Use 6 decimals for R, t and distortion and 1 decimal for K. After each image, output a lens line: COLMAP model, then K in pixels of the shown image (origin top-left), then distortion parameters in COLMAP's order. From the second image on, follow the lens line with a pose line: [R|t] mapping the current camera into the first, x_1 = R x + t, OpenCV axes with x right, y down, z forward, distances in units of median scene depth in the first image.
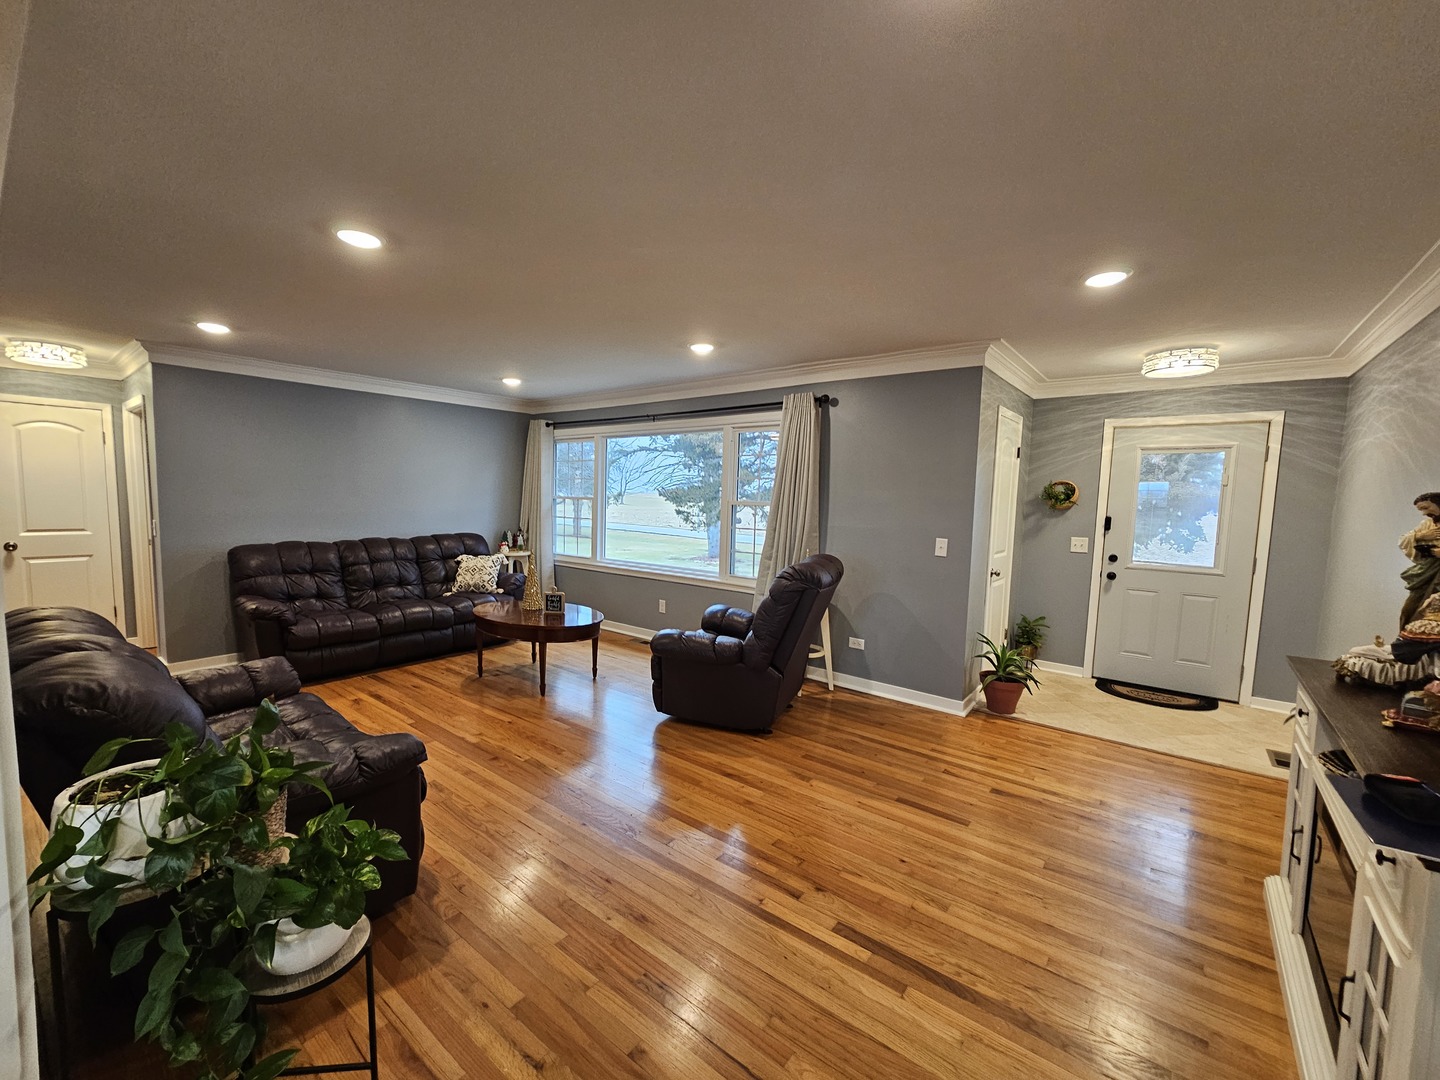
lens RADIAL K [[592.4, 0, 711.7], [0, 592.4, 553.7], [0, 0, 1]] dist [-0.001274, -0.000063]
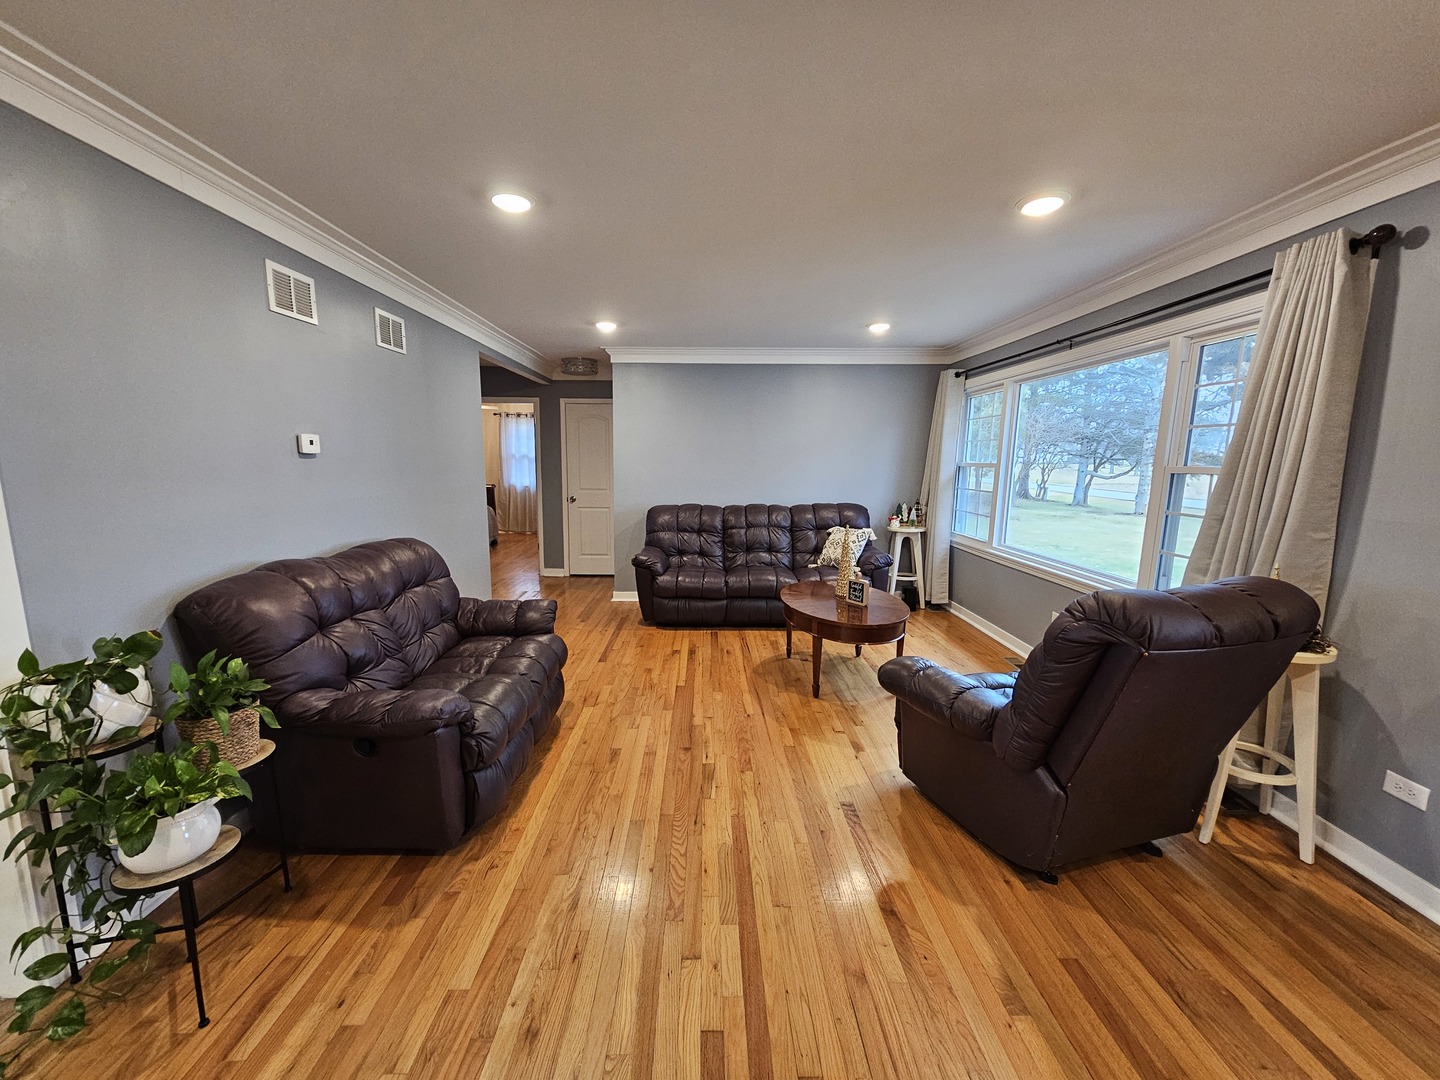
lens RADIAL K [[592.4, 0, 711.7], [0, 592.4, 553.7], [0, 0, 1]] dist [-0.001274, -0.000063]
pose [[0.631391, 0.107636, -0.767958, 0.232612], [-0.070510, 0.994187, 0.081373, -0.022408], [0.772252, 0.002771, 0.635310, 0.316372]]
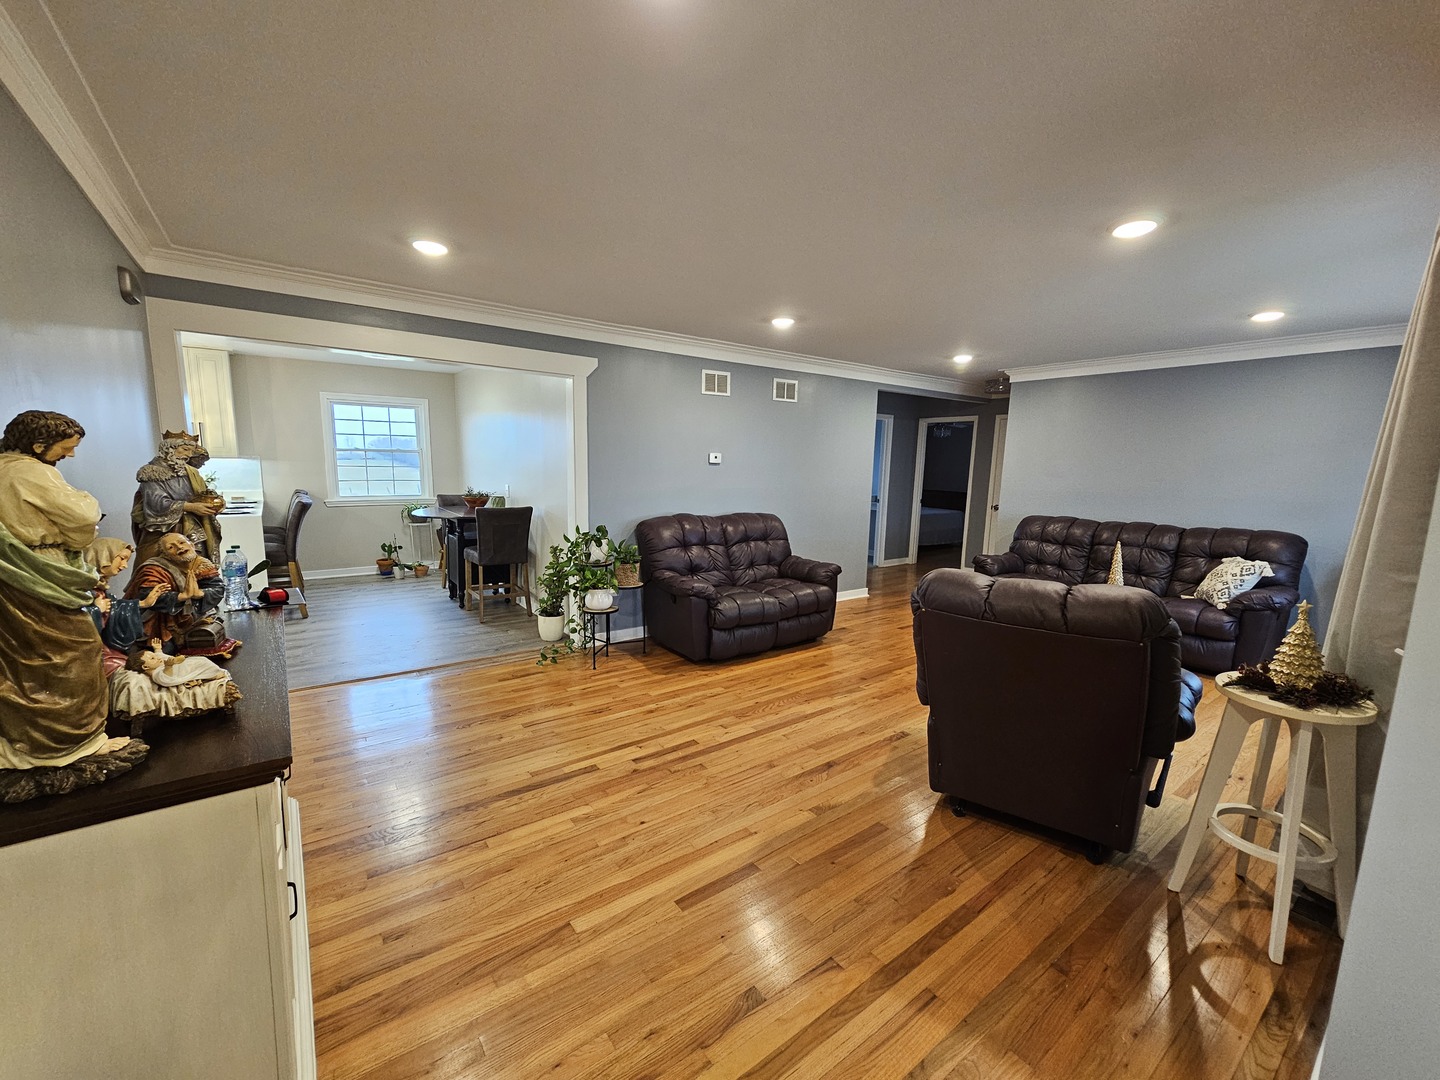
lens RADIAL K [[592.4, 0, 711.7], [0, 592.4, 553.7], [0, 0, 1]] dist [-0.001274, -0.000063]
pose [[-0.264218, 0.121721, -0.956751, 0.630510], [-0.118085, 0.980458, 0.157348, -0.052497], [0.957207, 0.154552, -0.244681, 0.678366]]
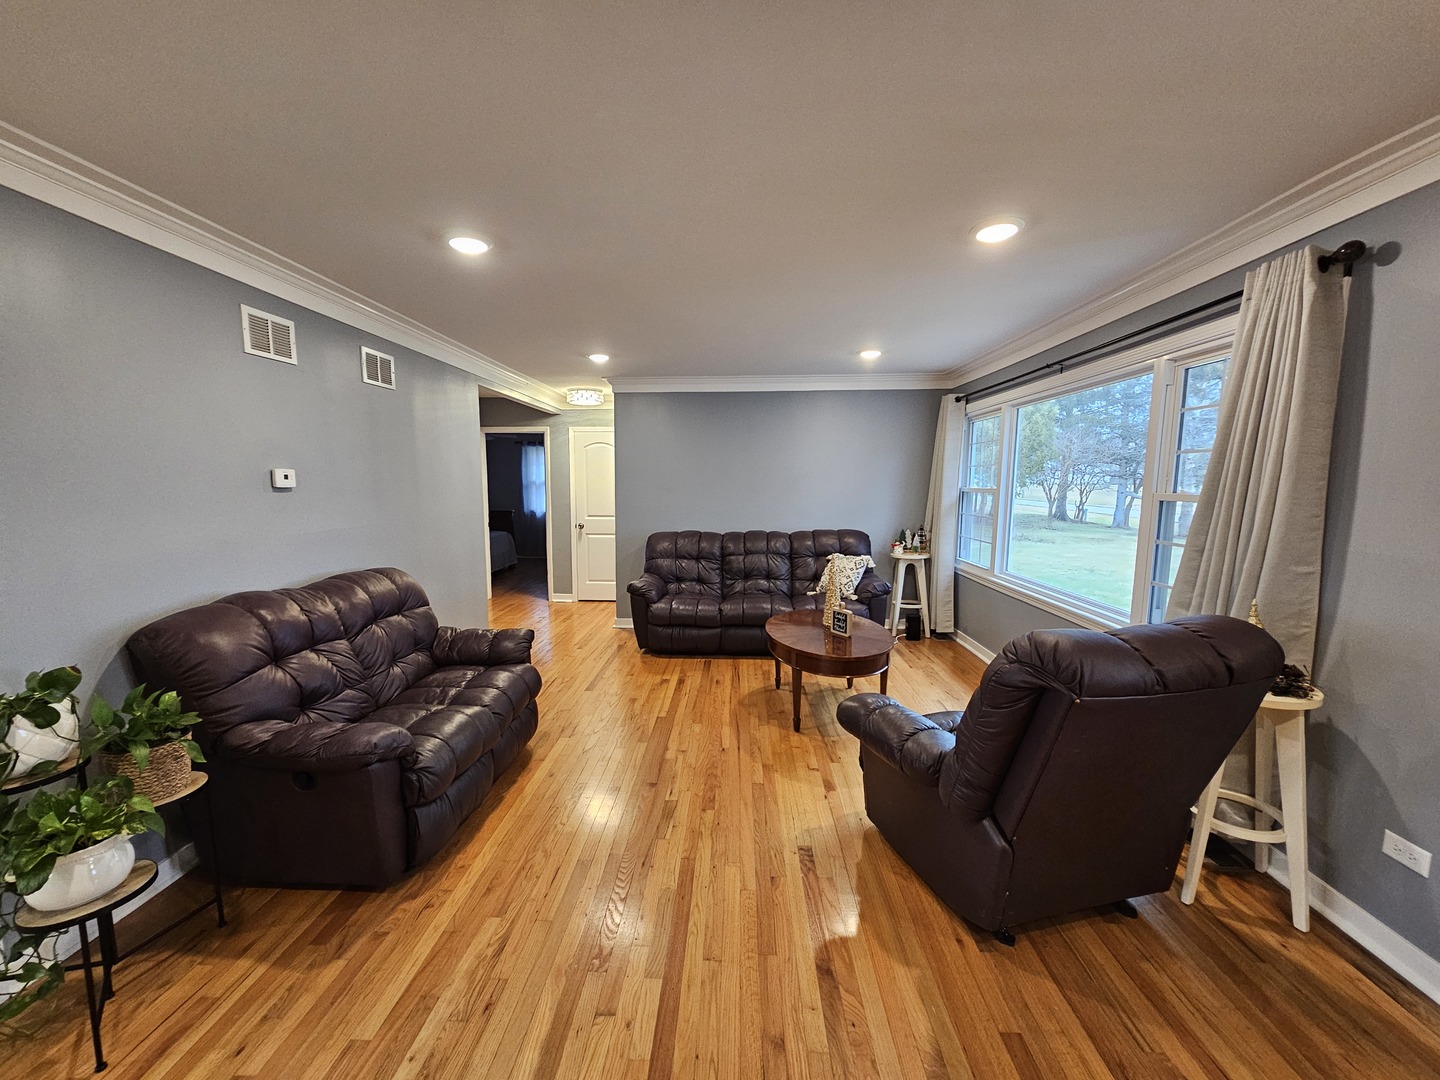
lens RADIAL K [[590.6, 0, 713.6], [0, 590.6, 550.9], [0, 0, 1]] dist [-0.003587, 0.002690]
pose [[0.588590, 0.073797, -0.805057, 0.269496], [-0.067077, 0.996849, 0.042337, -0.035603], [0.805644, 0.029082, 0.591685, 0.379331]]
